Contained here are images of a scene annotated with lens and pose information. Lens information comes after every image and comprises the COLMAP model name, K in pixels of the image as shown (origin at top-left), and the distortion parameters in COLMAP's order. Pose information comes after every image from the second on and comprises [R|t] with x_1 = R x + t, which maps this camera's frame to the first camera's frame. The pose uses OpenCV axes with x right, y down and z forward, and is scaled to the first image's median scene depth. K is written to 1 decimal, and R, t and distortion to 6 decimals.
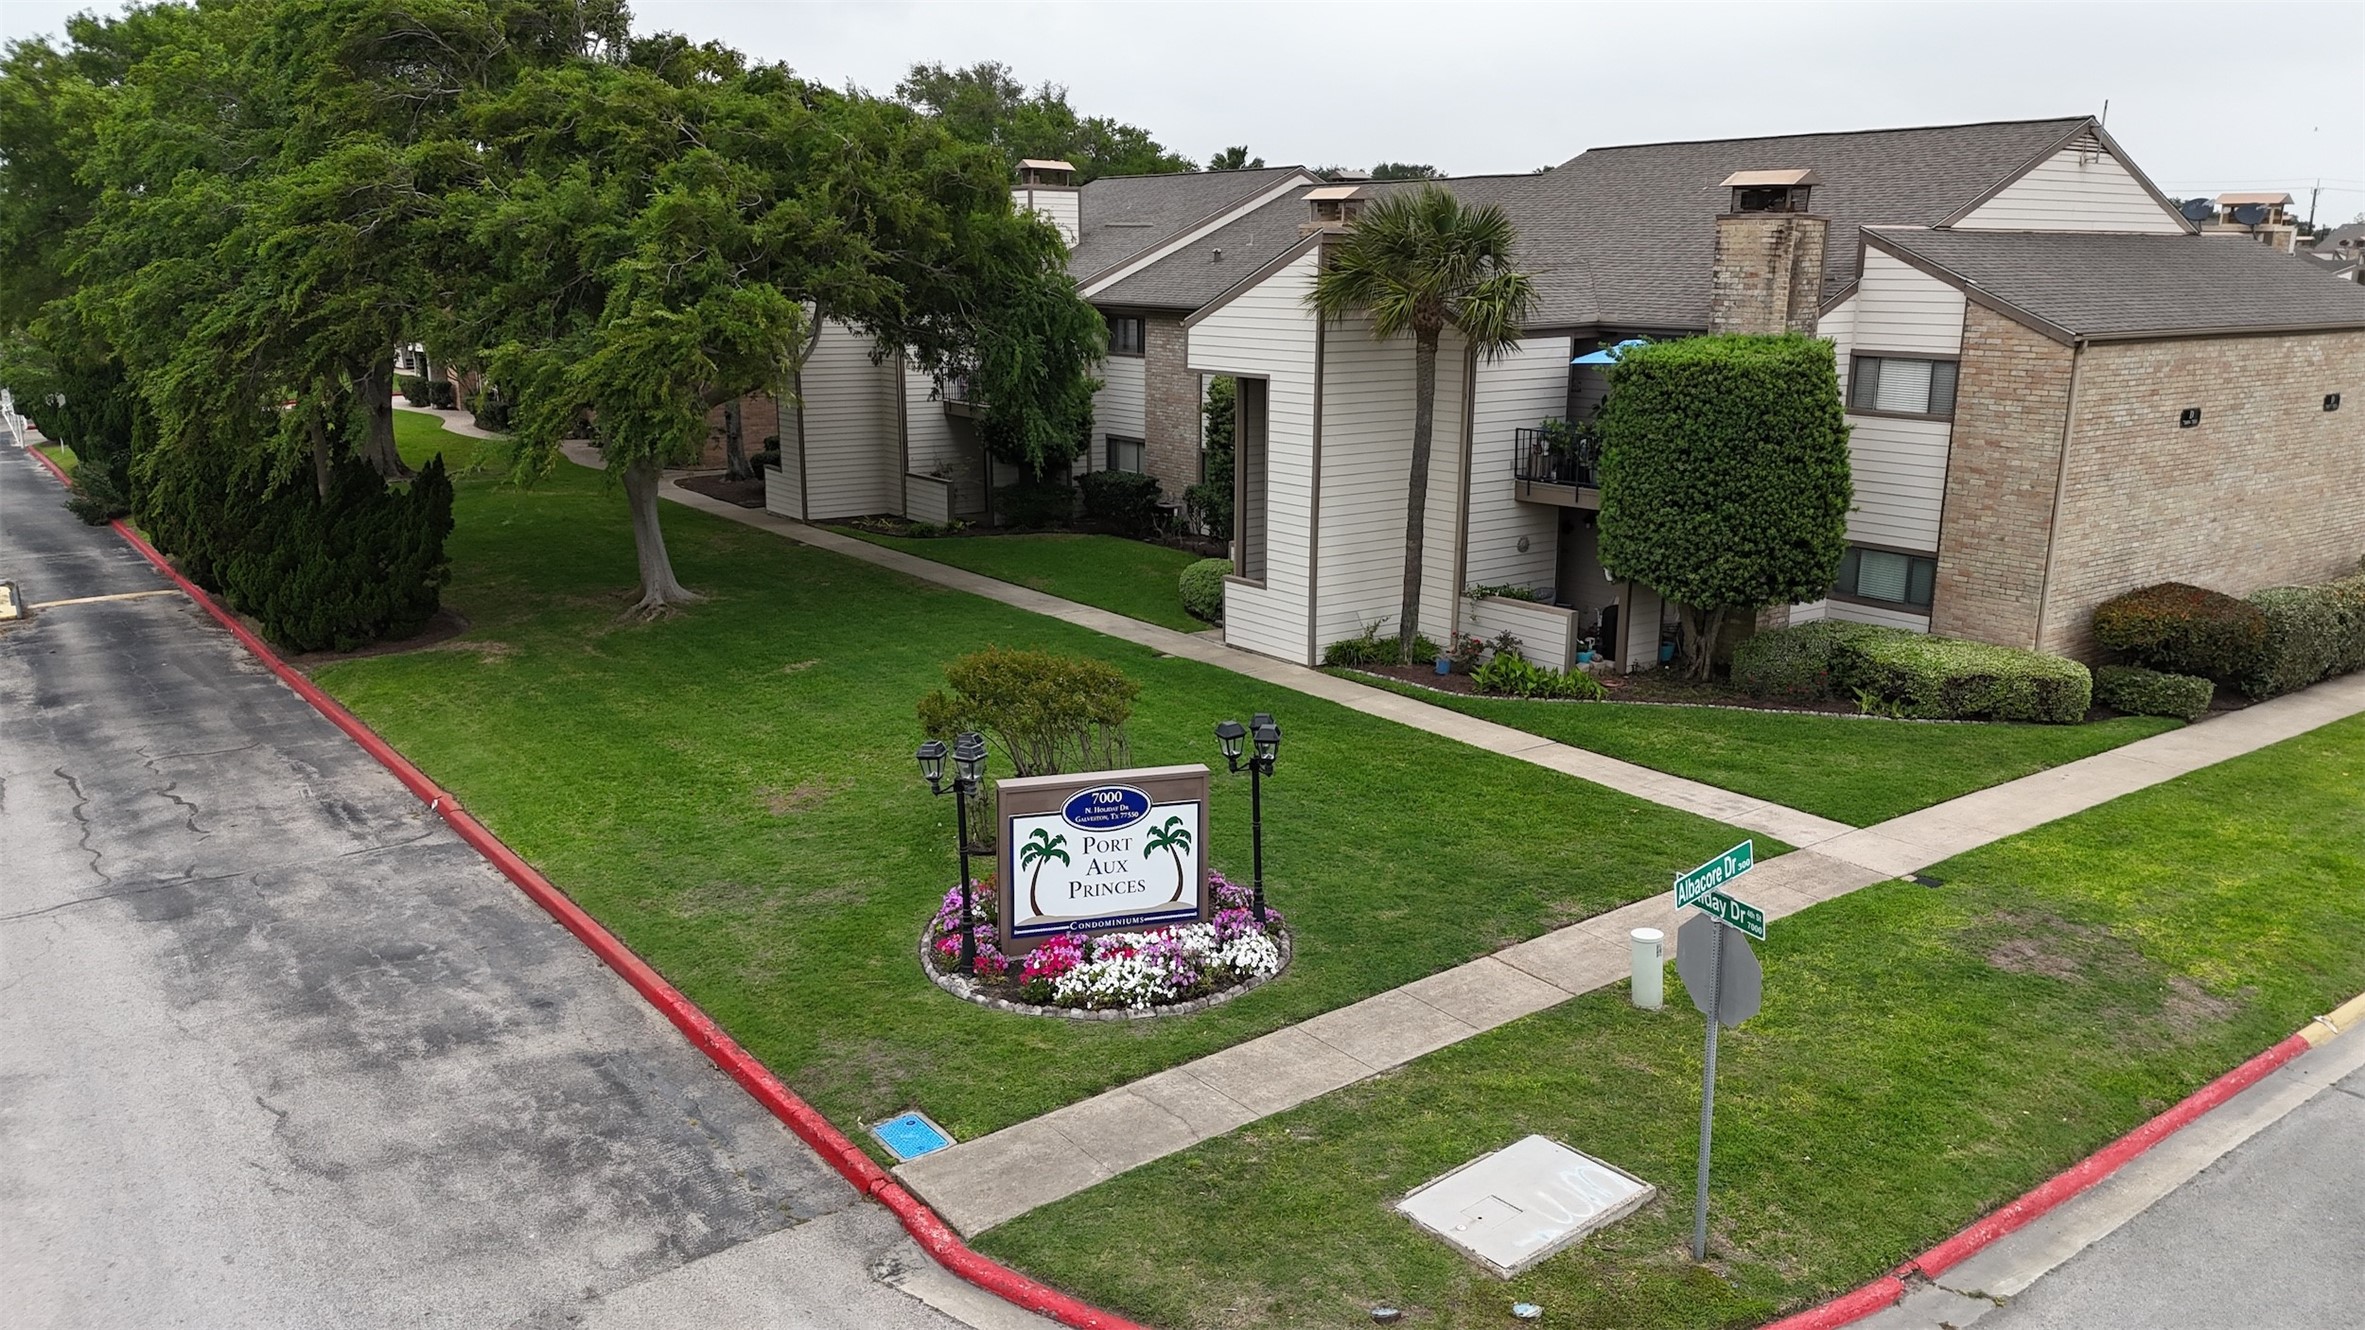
lens RADIAL K [[1716.8, 0, 1179.8], [0, 1716.8, 656.4], [0, 0, 1]] dist [0.036962, -0.013133]
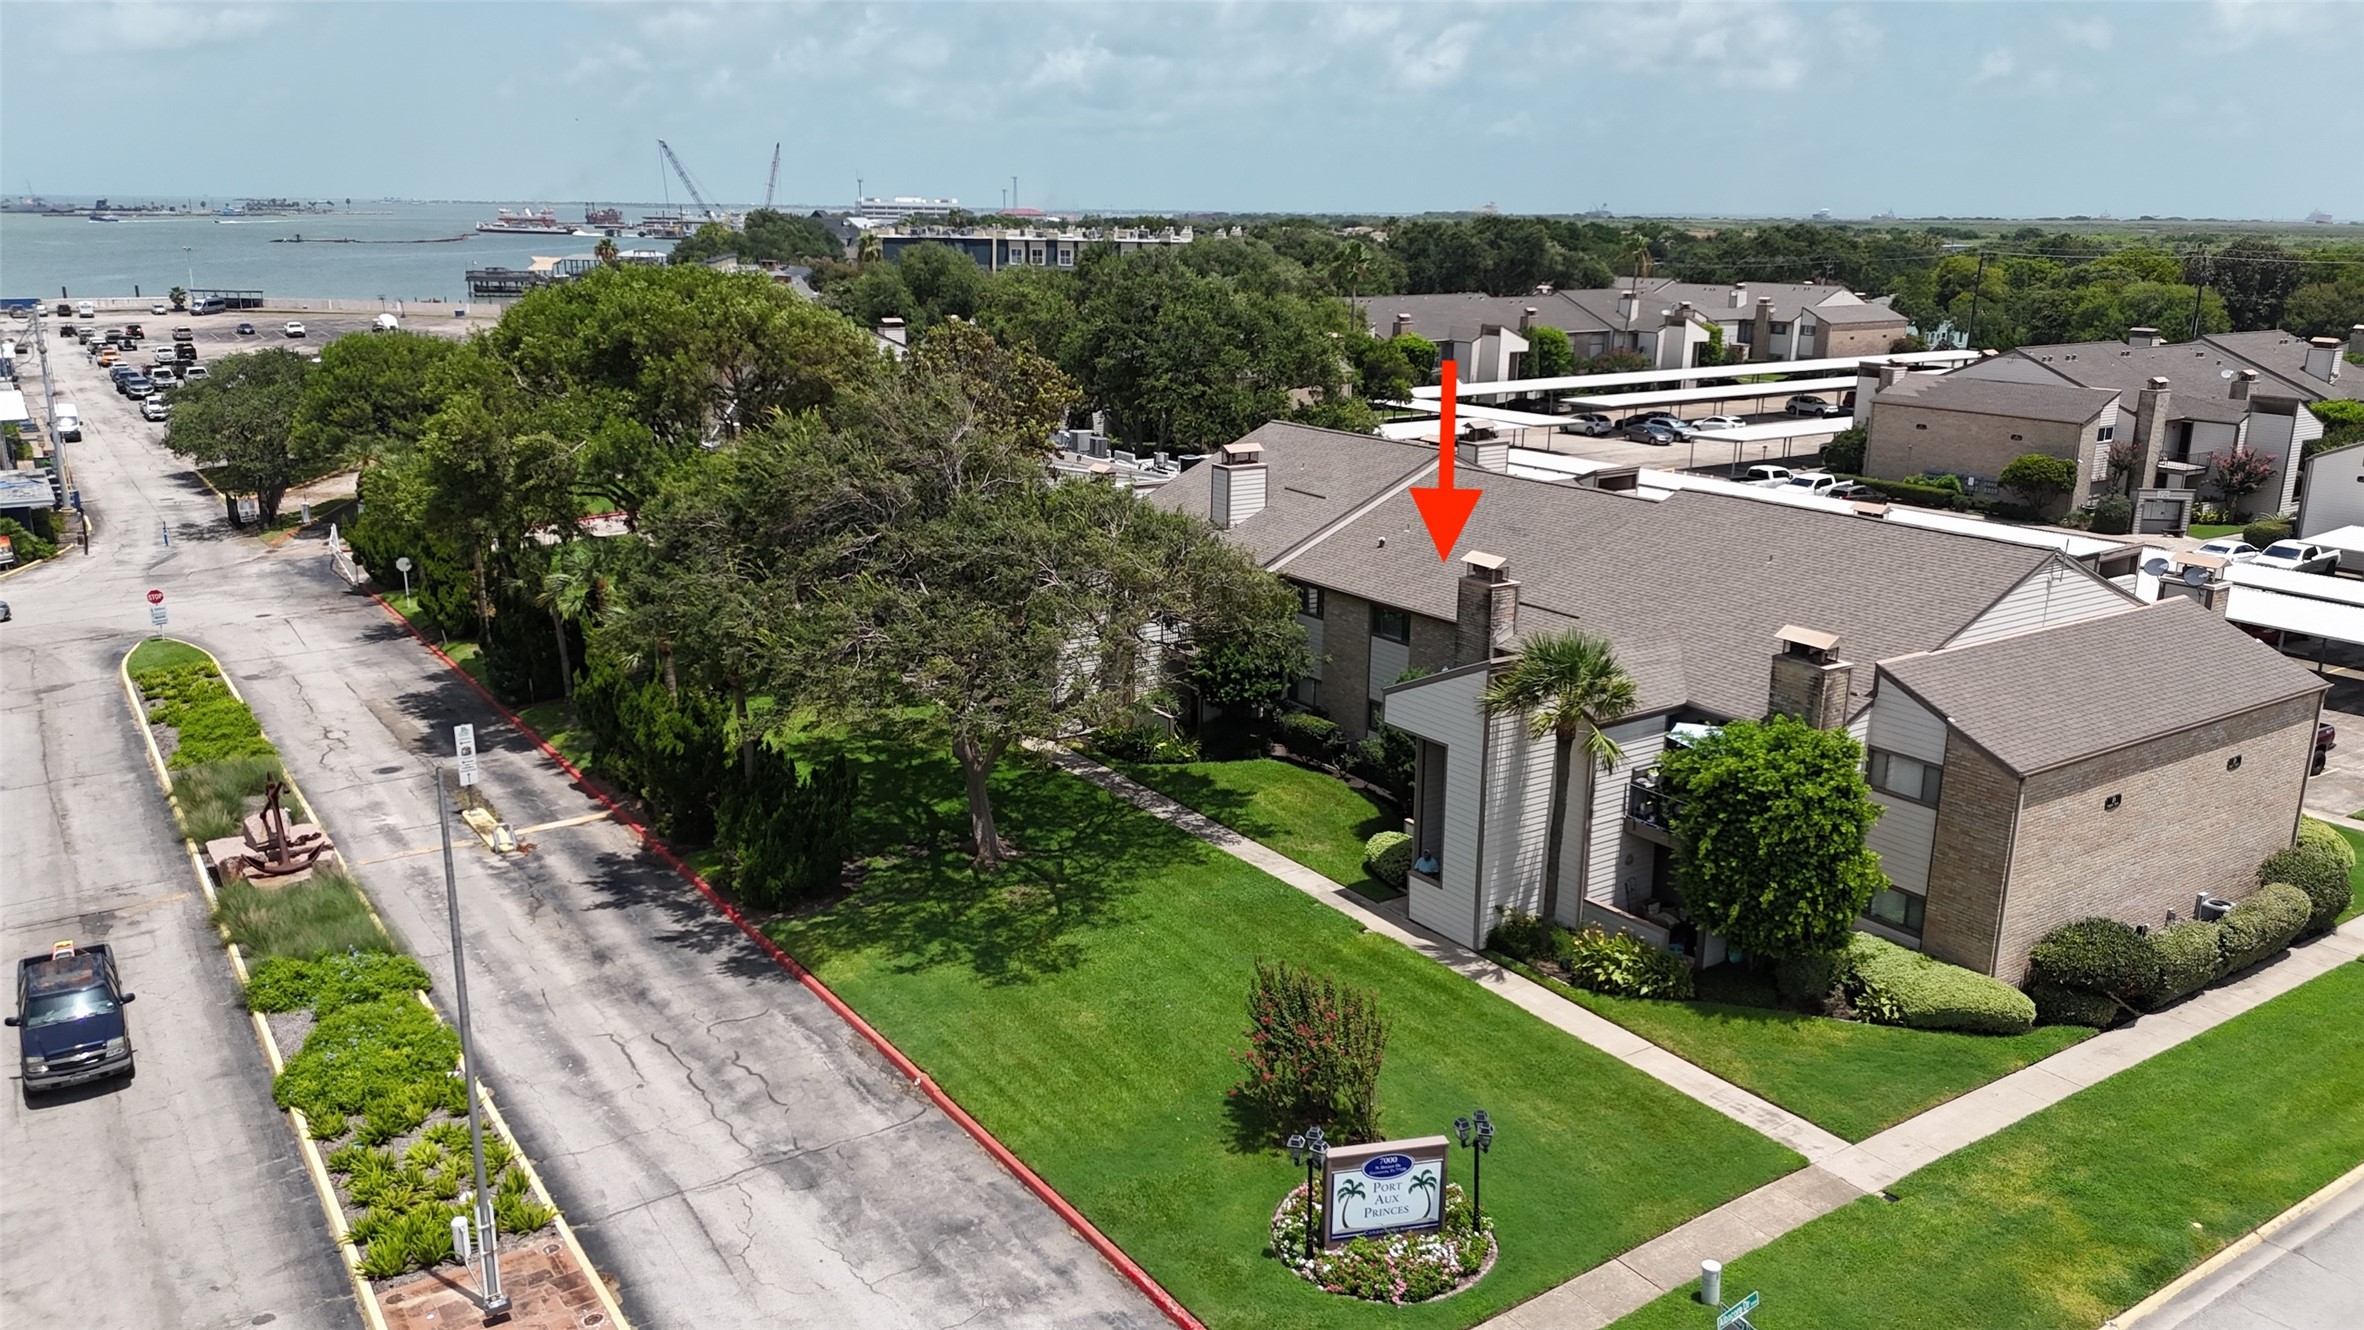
lens RADIAL K [[1716.0, 0, 1170.6], [0, 1716.0, 658.0], [0, 0, 1]] dist [0.036962, -0.013133]
pose [[0.998735, 0.011780, -0.048883, -0.177892], [-0.010376, 0.999529, 0.028871, -0.455192], [0.049200, -0.028328, 0.998387, -0.688741]]
